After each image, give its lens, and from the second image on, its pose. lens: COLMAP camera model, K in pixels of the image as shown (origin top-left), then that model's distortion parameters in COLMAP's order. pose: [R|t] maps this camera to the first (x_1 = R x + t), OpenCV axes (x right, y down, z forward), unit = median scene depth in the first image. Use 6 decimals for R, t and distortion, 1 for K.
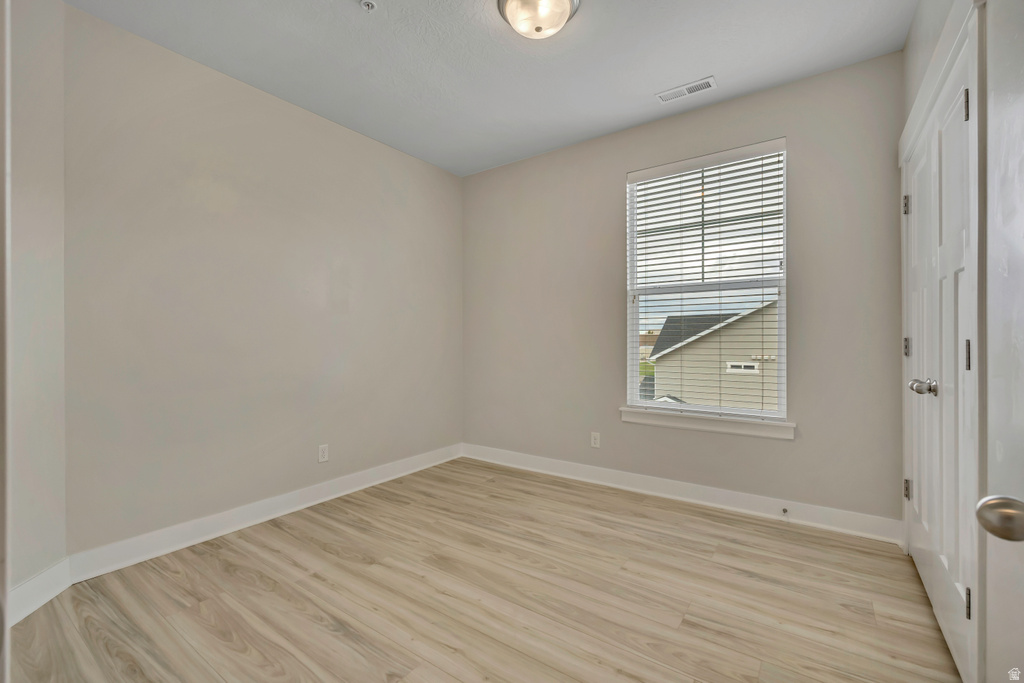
lens RADIAL K [[445.9, 0, 506.0], [0, 445.9, 335.2], [0, 0, 1]] dist [-0.000468, -0.000489]
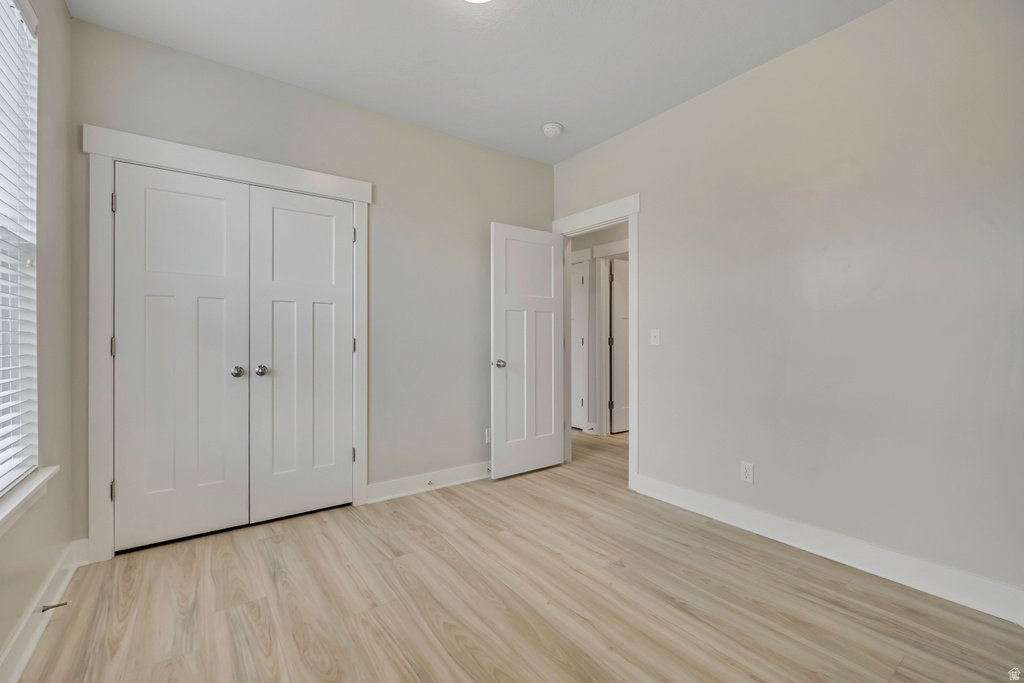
lens RADIAL K [[445.9, 0, 512.9], [0, 445.9, 339.5], [0, 0, 1]] dist [-0.000468, -0.000489]
pose [[-0.951156, 0.001089, 0.308708, -0.279791], [0.000687, 0.999999, -0.001409, 0.014127], [-0.308709, -0.001129, -0.951156, 1.897487]]
